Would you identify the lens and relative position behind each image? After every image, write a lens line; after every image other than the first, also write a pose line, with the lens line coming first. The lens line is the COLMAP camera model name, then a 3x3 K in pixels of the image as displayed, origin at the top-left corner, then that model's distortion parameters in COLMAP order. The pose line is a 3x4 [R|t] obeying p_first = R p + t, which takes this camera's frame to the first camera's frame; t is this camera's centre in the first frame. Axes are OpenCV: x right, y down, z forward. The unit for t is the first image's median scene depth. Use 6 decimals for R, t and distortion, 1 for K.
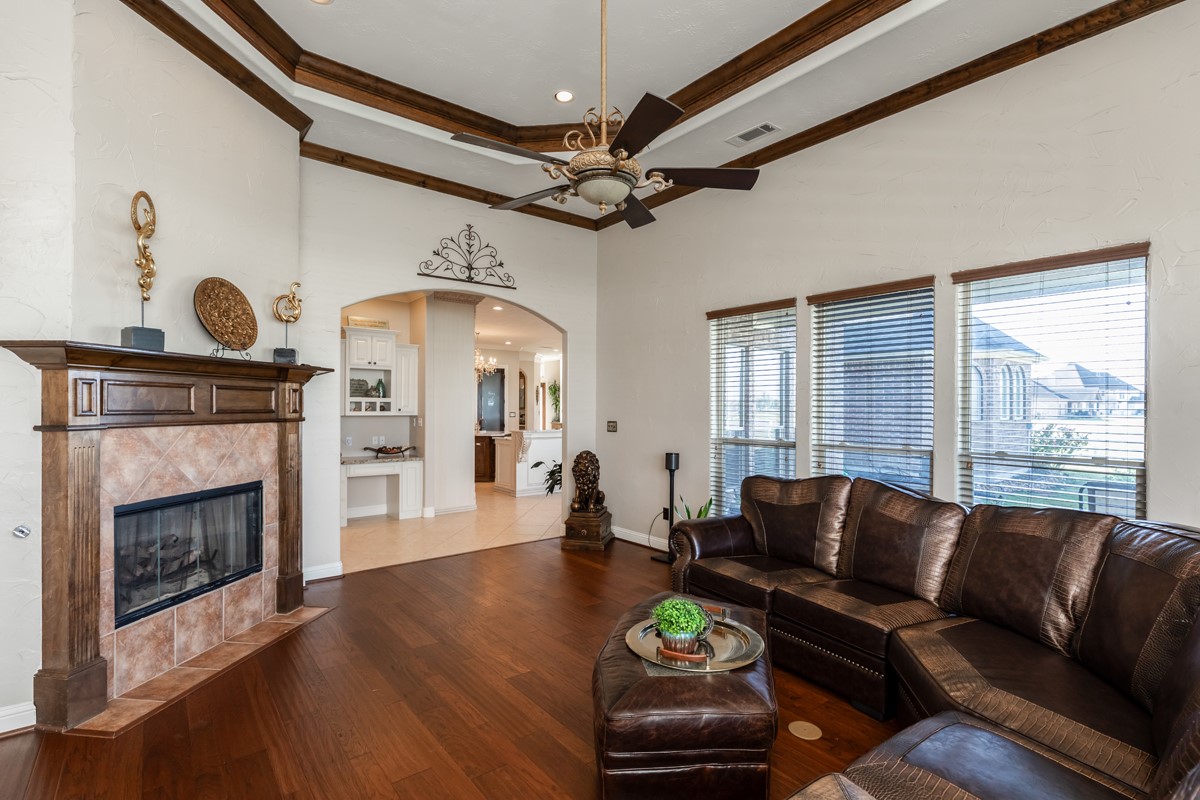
lens RADIAL K [[548.6, 0, 606.7], [0, 548.6, 405.9], [0, 0, 1]] dist [0.004609, 0.000408]
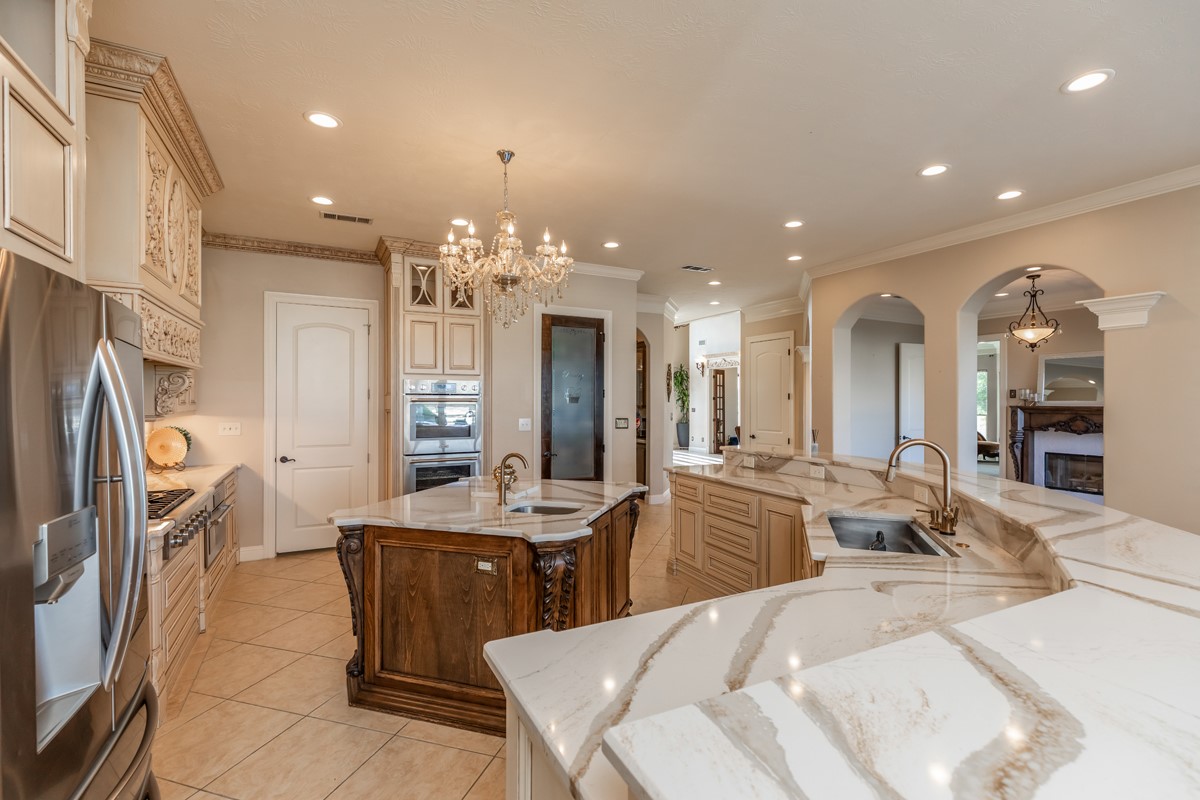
lens RADIAL K [[548.6, 0, 599.5], [0, 548.6, 404.6], [0, 0, 1]] dist [0.004609, 0.000408]
pose [[0.978732, 0.000544, -0.205142, -0.397906], [0.000575, 0.999985, 0.005396, -0.007382], [0.205142, -0.005399, 0.978717, 2.280957]]
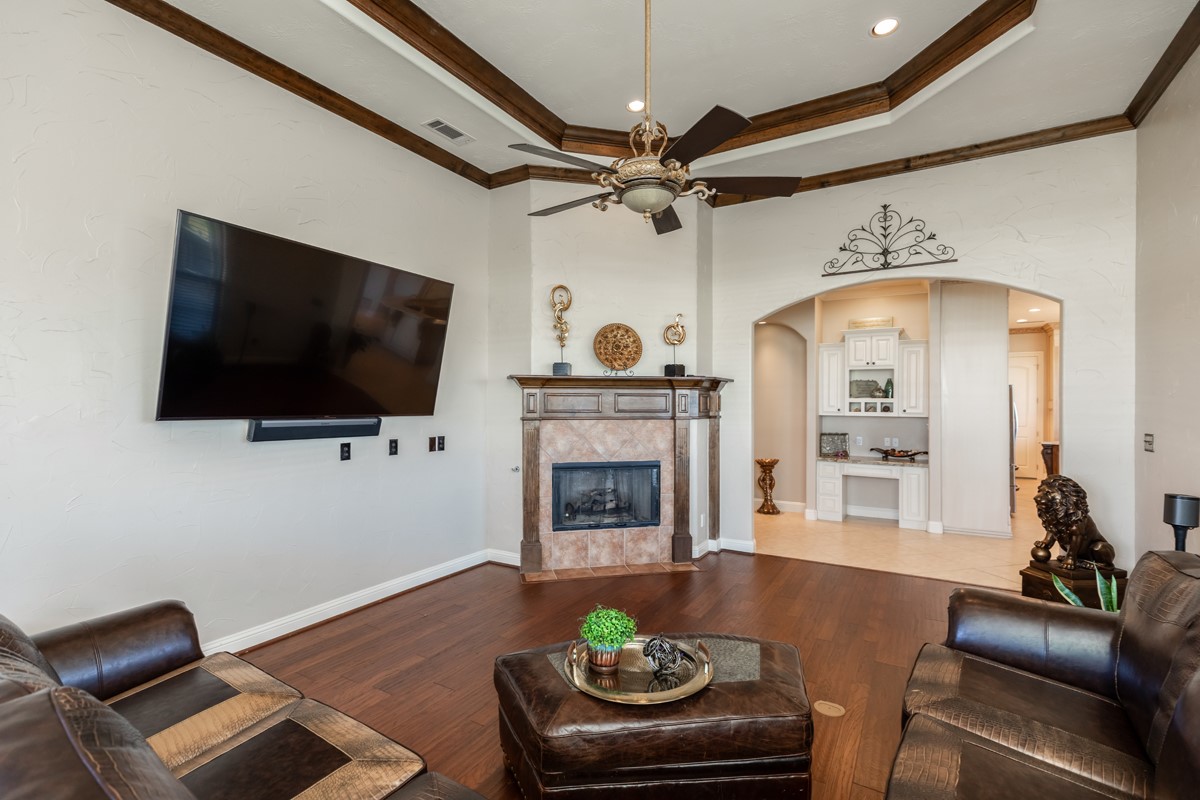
lens RADIAL K [[548.6, 0, 610.1], [0, 548.6, 401.1], [0, 0, 1]] dist [0.004609, 0.000408]
pose [[0.360219, -0.005022, -0.932854, 0.618754], [-0.000404, 0.999985, -0.005540, -0.008013], [0.932868, 0.002373, 0.360212, 0.382549]]
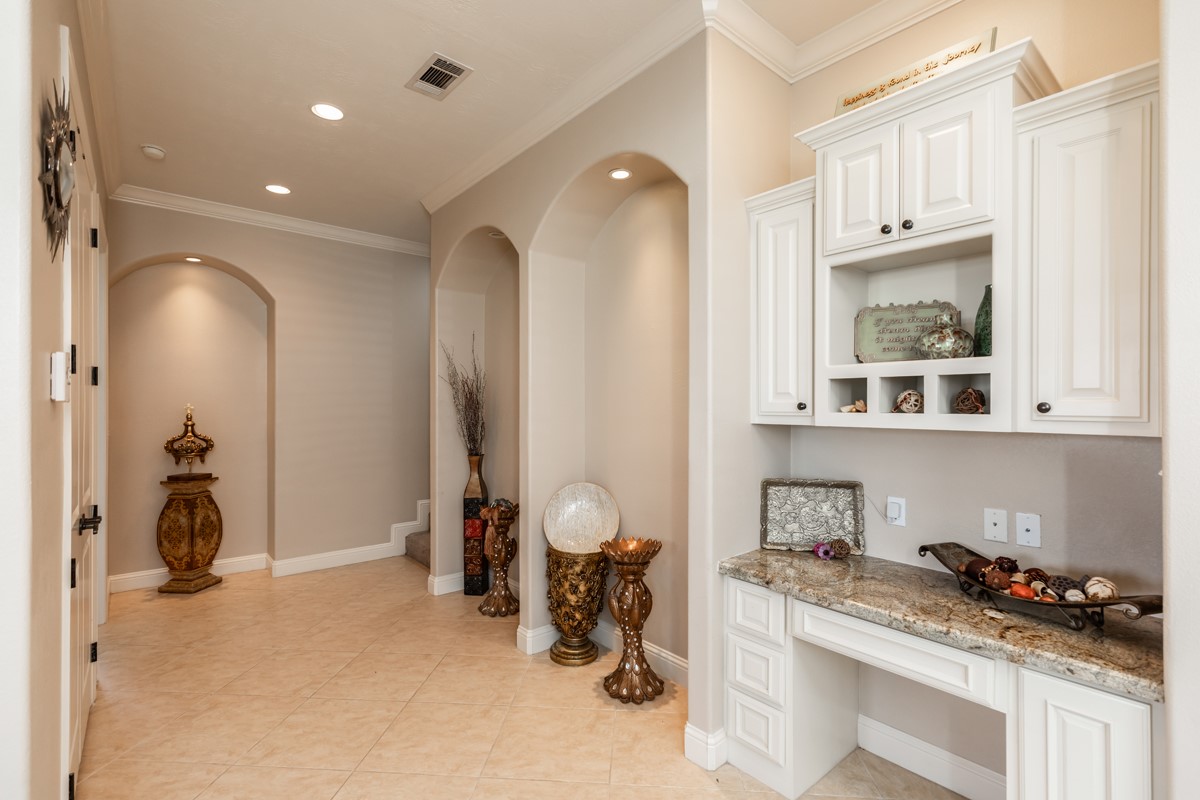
lens RADIAL K [[548.6, 0, 601.9], [0, 548.6, 406.5], [0, 0, 1]] dist [0.004609, 0.000408]
pose [[0.031444, -0.014348, -0.999403, -0.321270], [-0.005733, 0.999878, -0.014536, 0.021899], [0.999489, 0.006187, 0.031358, 1.600020]]
